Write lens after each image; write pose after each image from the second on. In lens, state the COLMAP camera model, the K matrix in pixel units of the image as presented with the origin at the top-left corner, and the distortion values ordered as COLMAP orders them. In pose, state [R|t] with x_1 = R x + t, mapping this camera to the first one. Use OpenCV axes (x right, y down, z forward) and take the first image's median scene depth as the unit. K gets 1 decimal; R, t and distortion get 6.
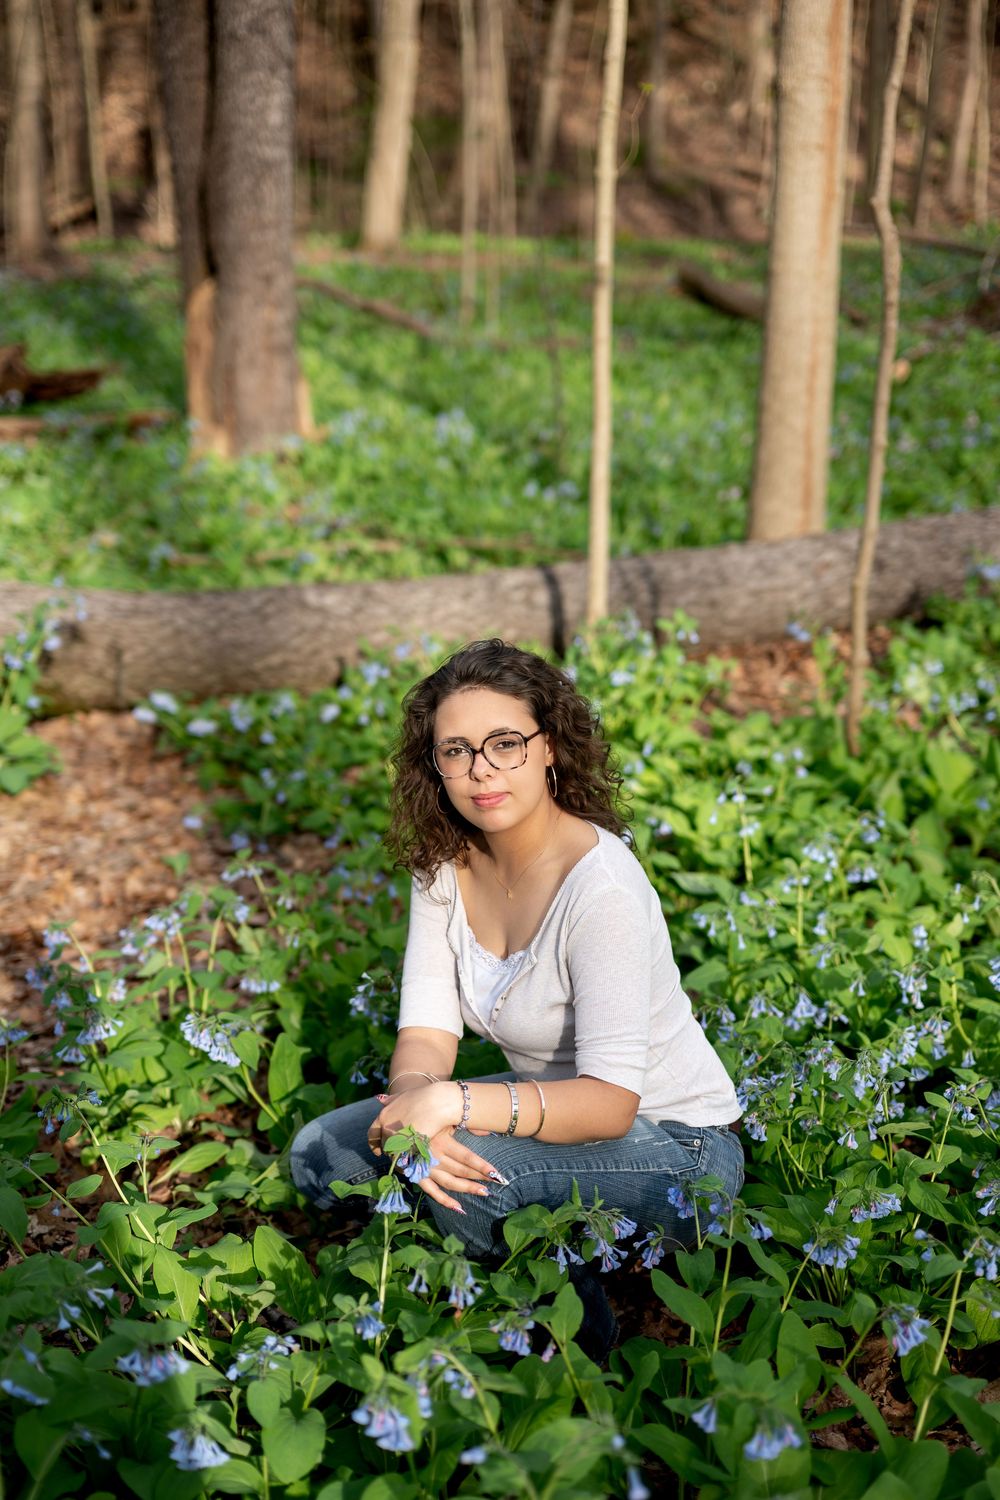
lens RADIAL K [[2079.0, 0, 500.0], [0, 2079.0, 750.0], [0, 0, 1]] dist [-0.012862, -0.014899]
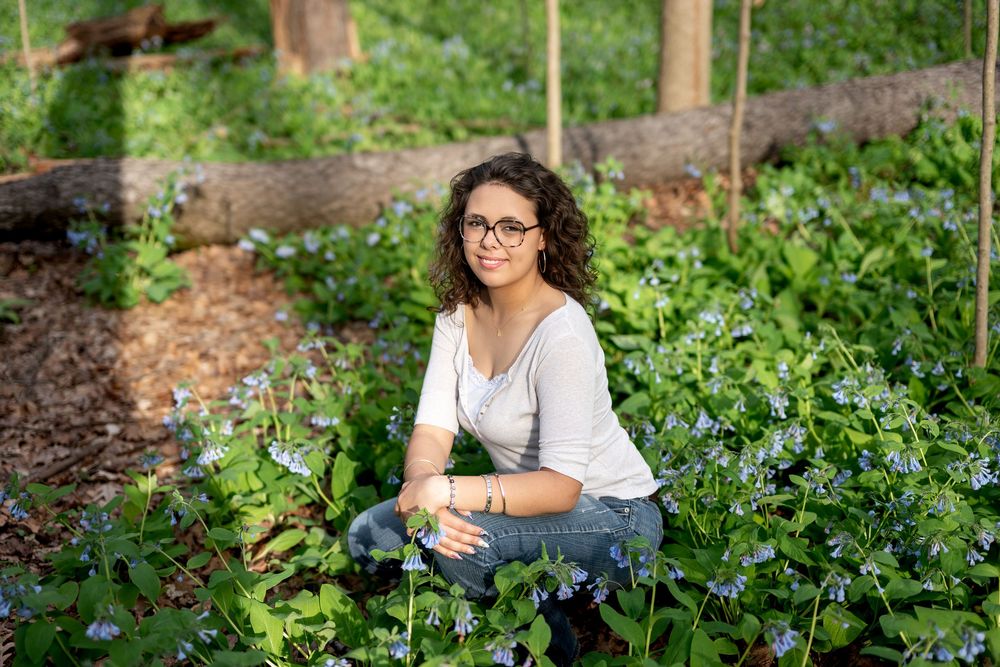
lens RADIAL K [[1384.8, 0, 487.5], [0, 1384.8, 327.4], [0, 0, 1]] dist [-0.016698, -0.002775]
pose [[0.999220, -0.038101, -0.010391, 0.006373], [0.038468, 0.998547, 0.037744, 0.011312], [0.008938, -0.038114, 0.999233, 0.030785]]
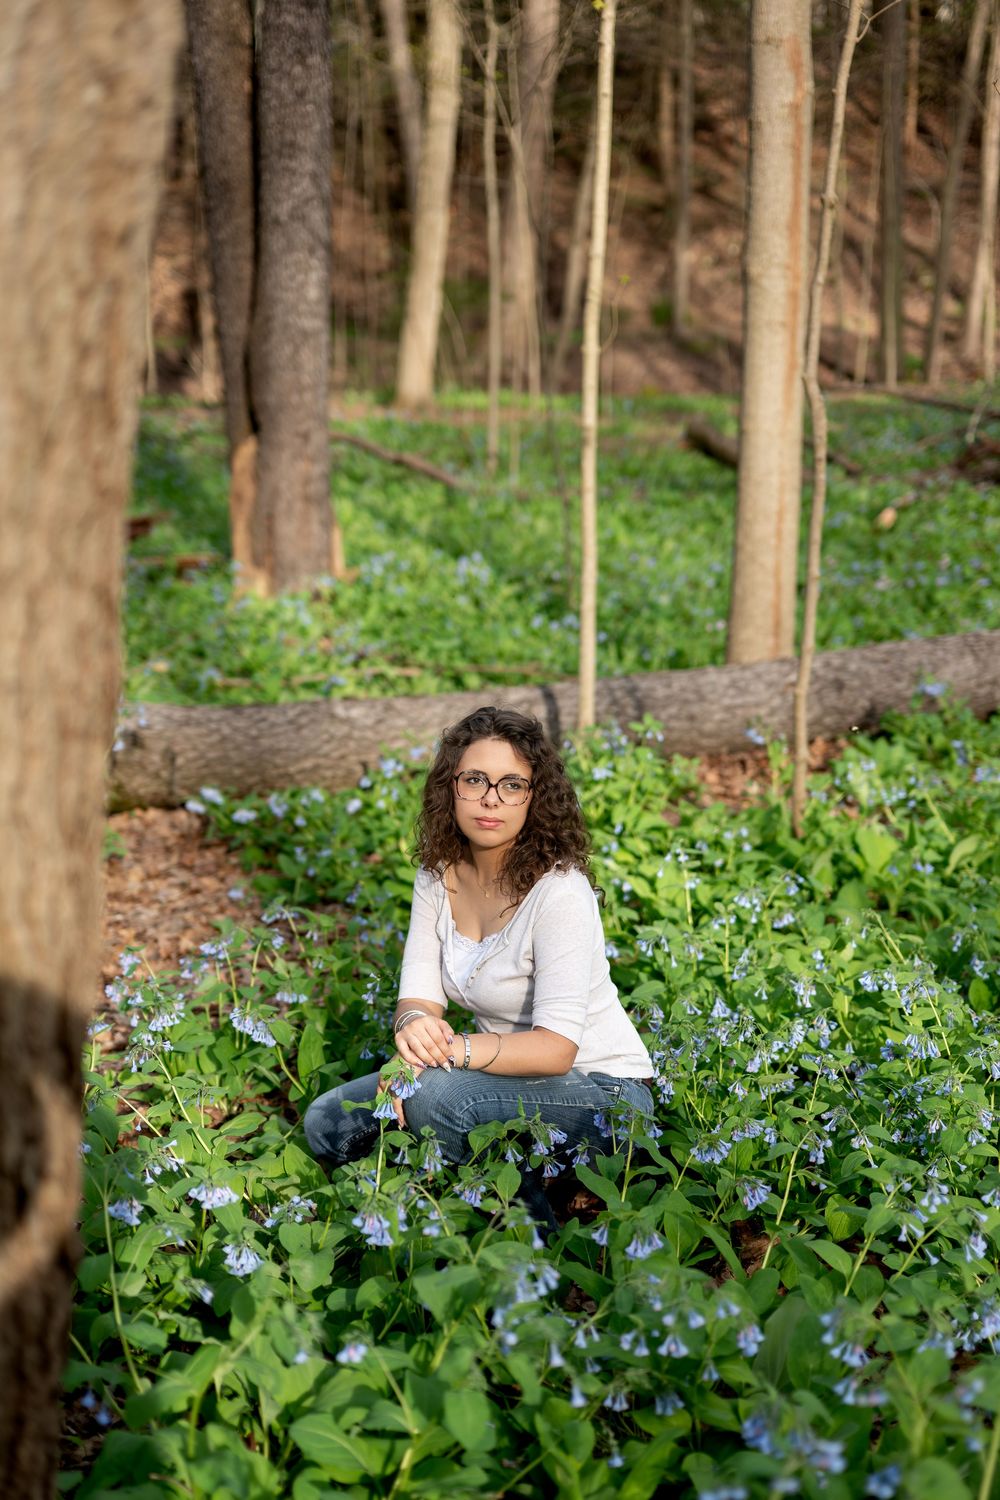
lens RADIAL K [[2077.2, 0, 513.0], [0, 2077.2, 744.7], [0, 0, 1]] dist [-0.016698, -0.002775]
pose [[0.999942, 0.000433, -0.010756, 0.021548], [-0.001218, 0.997326, -0.073071, 0.035641], [0.010696, 0.073079, 0.997269, -0.176707]]
